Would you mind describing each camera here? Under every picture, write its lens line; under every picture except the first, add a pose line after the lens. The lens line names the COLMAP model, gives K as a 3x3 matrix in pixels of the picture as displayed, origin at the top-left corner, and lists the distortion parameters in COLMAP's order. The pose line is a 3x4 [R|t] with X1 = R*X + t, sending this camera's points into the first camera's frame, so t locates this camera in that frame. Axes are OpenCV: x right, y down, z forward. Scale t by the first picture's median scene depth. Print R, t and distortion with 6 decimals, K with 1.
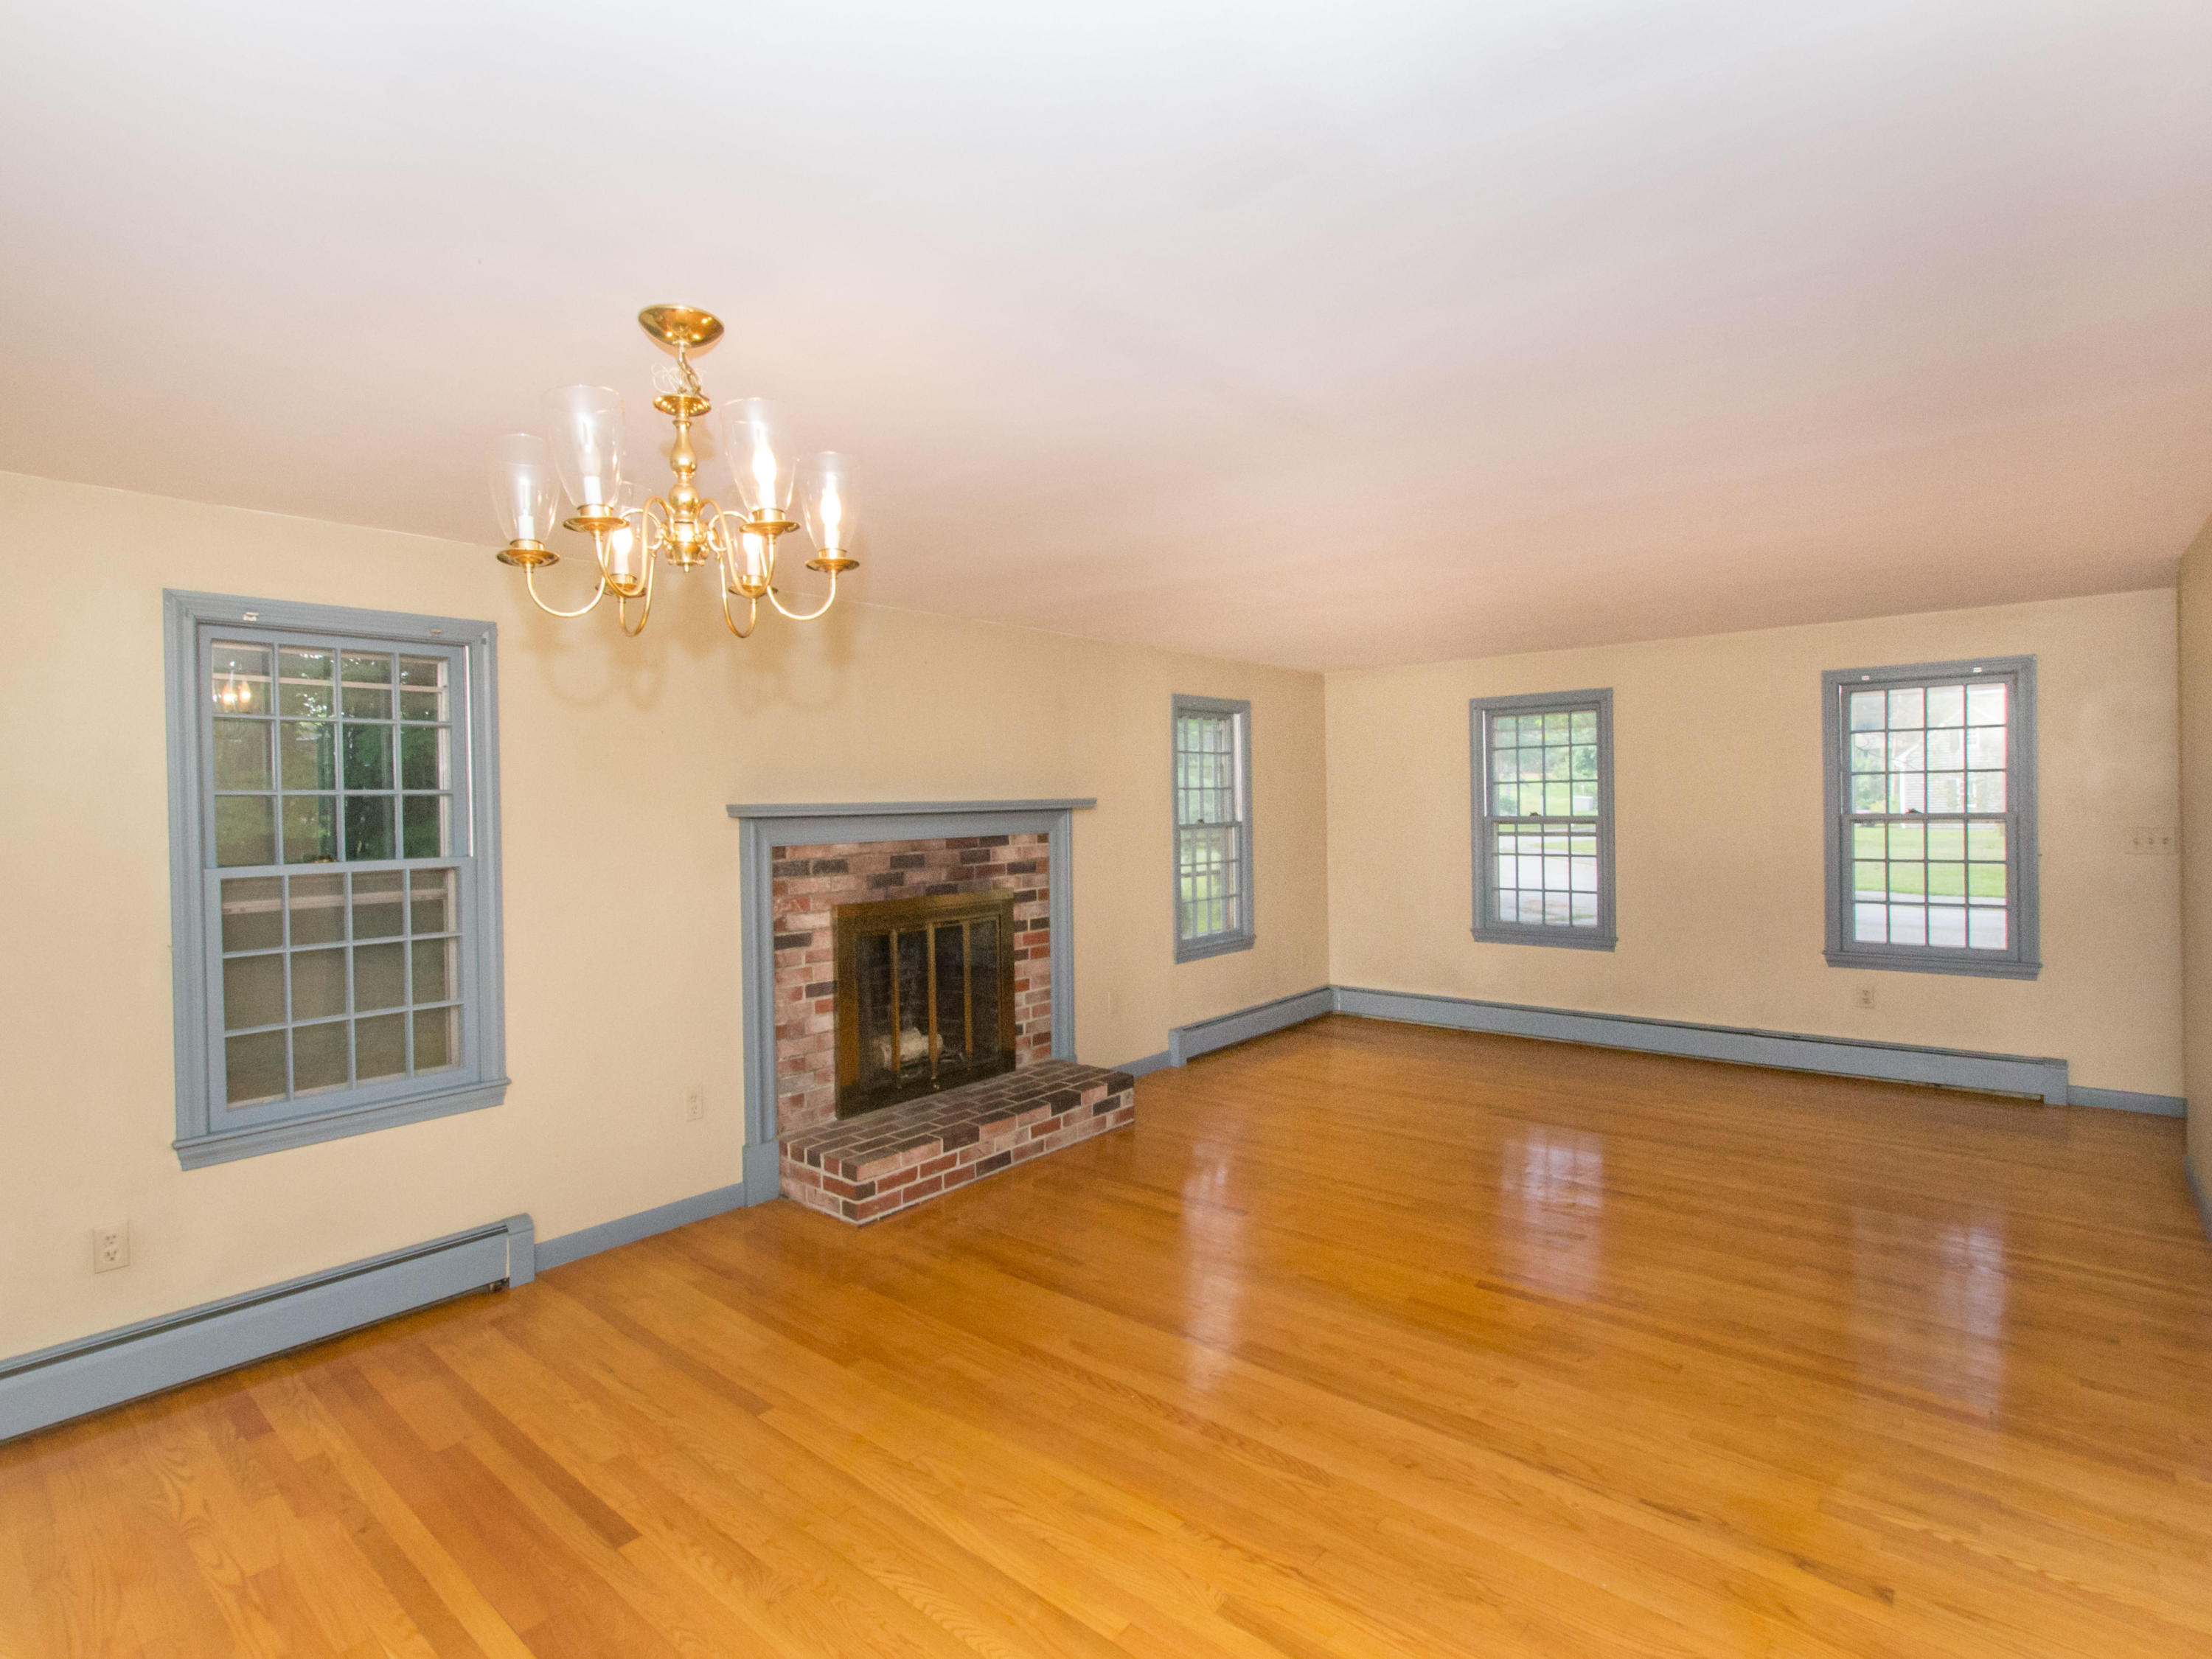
lens RADIAL K [[1104.9, 0, 1050.6], [0, 1104.9, 816.9], [0, 0, 1]] dist [-0.001230, 0.003187]
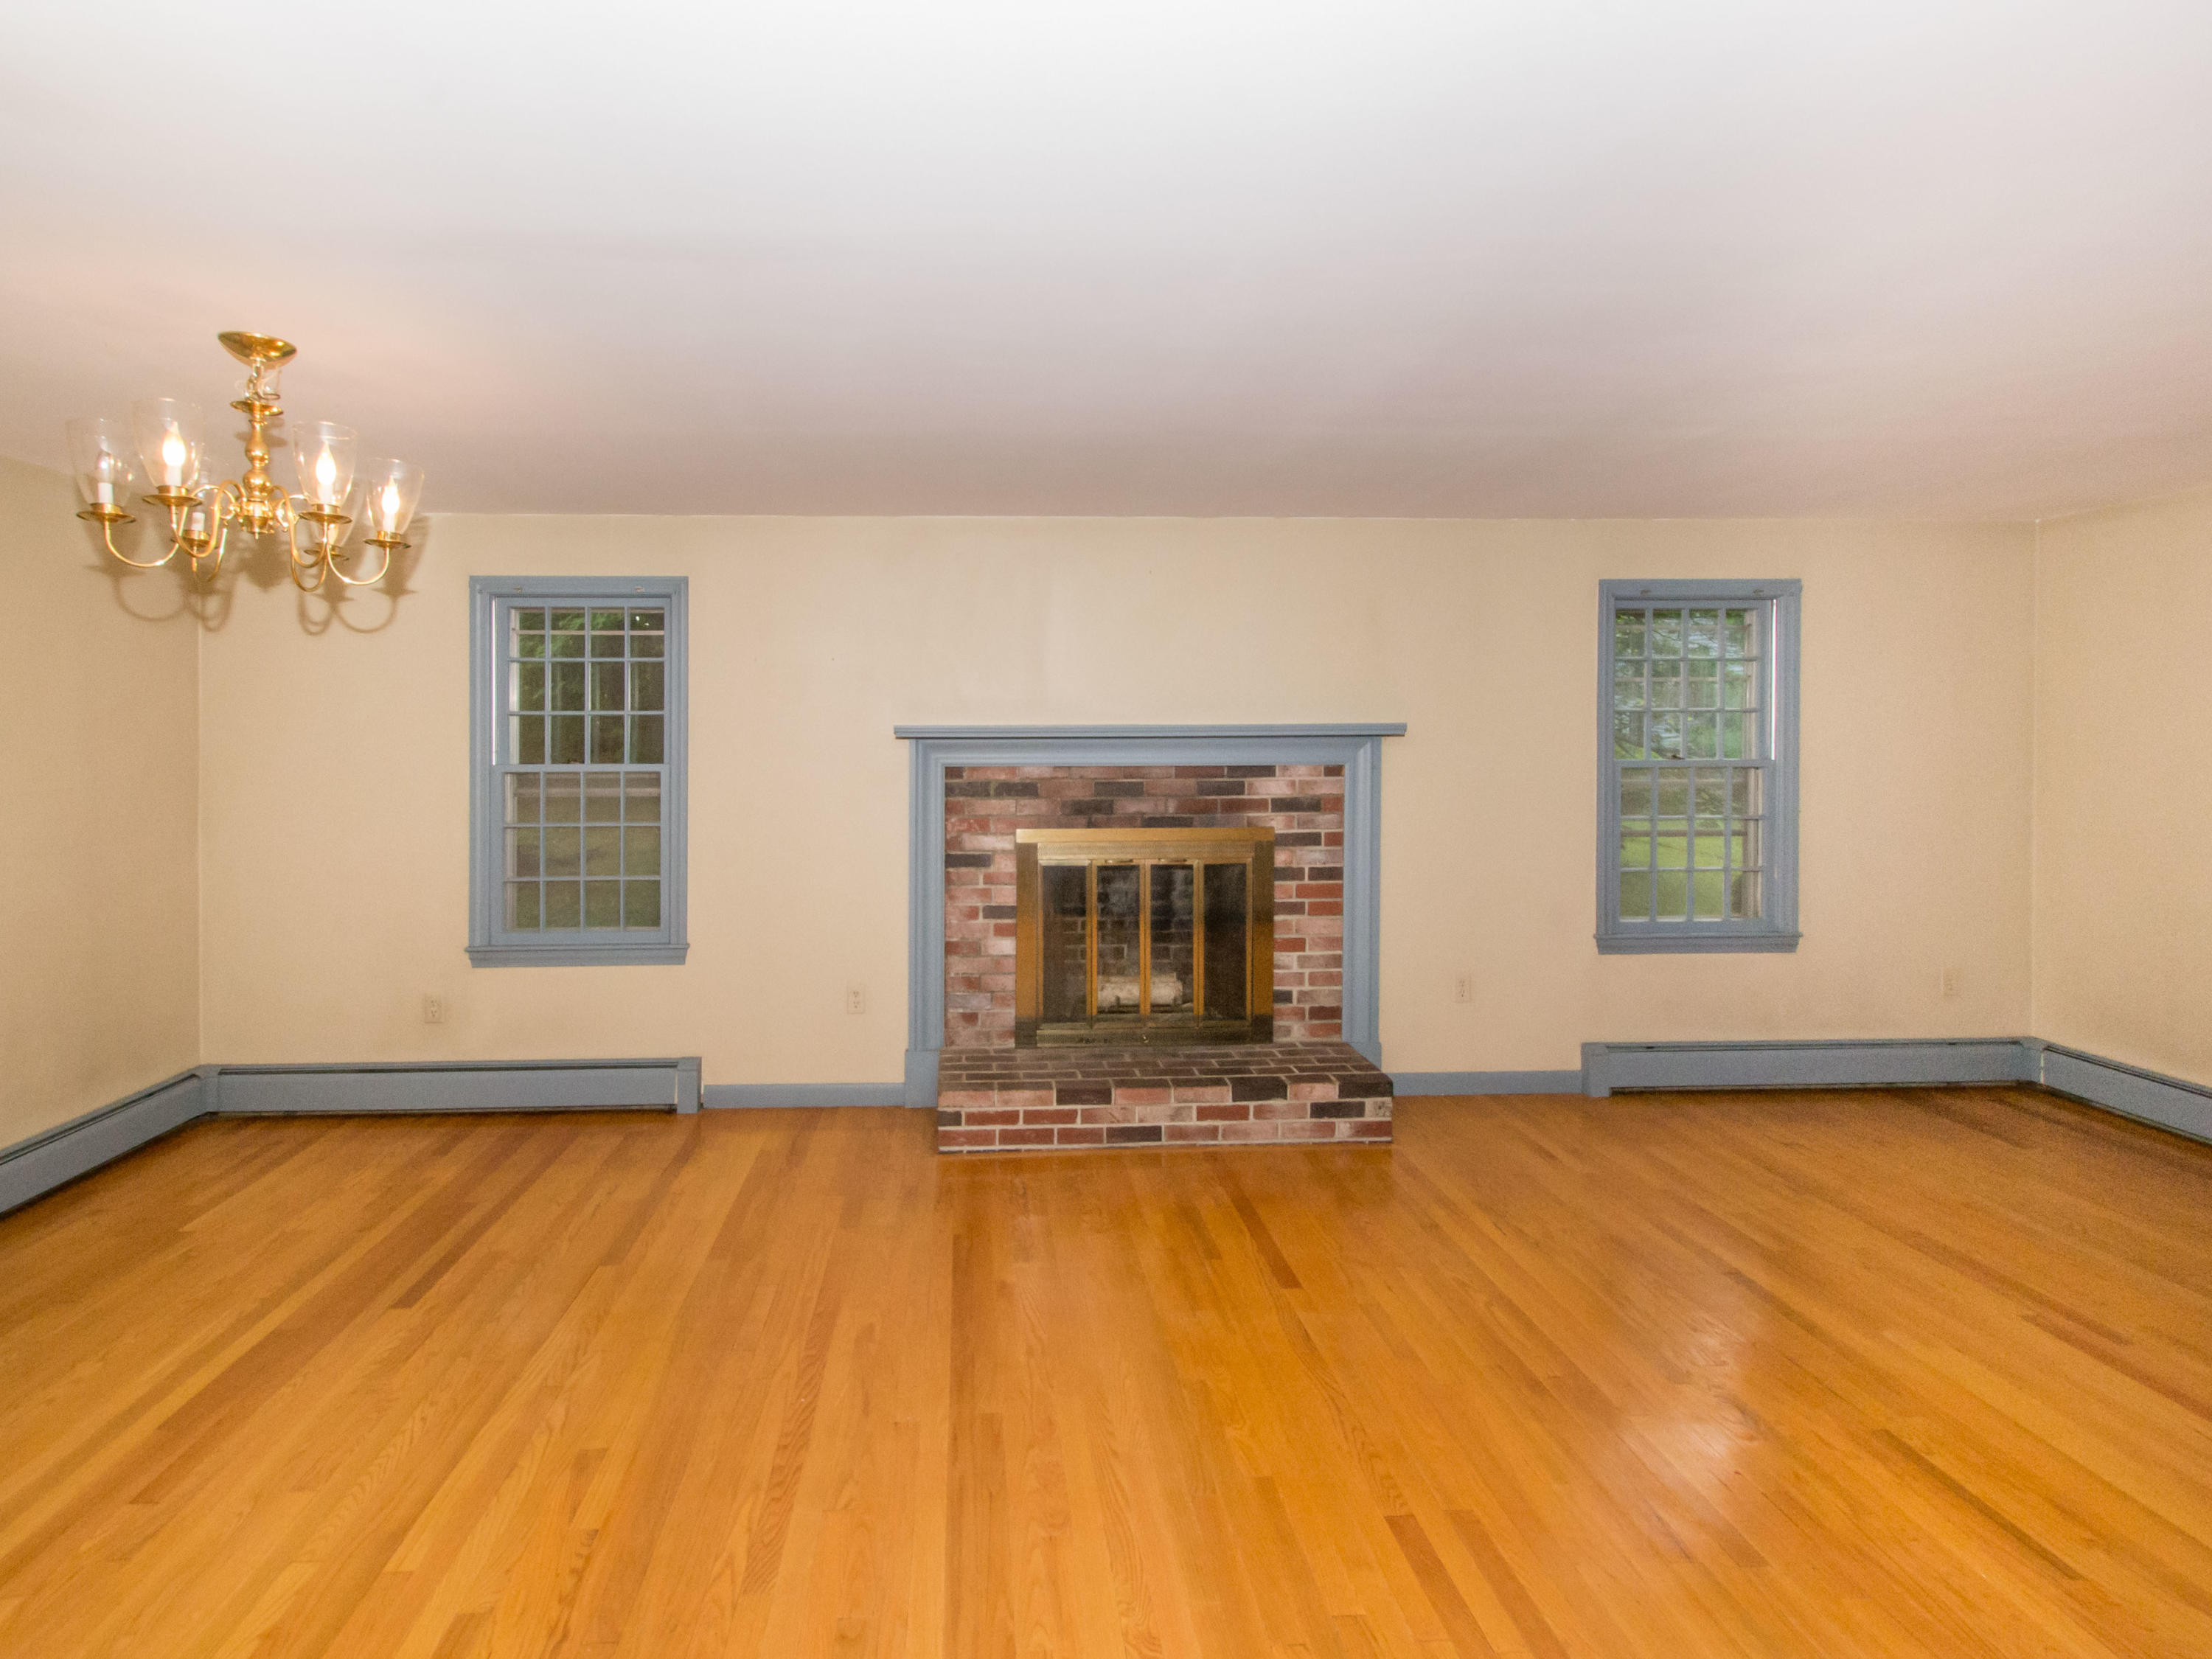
lens RADIAL K [[1104.9, 0, 1034.4], [0, 1104.9, 723.5], [0, 0, 1]] dist [-0.001230, 0.003187]
pose [[0.701090, 0.006176, -0.713046, 0.527527], [-0.018766, 0.999776, -0.009791, -0.004778], [0.712826, 0.020246, 0.701049, 0.322535]]
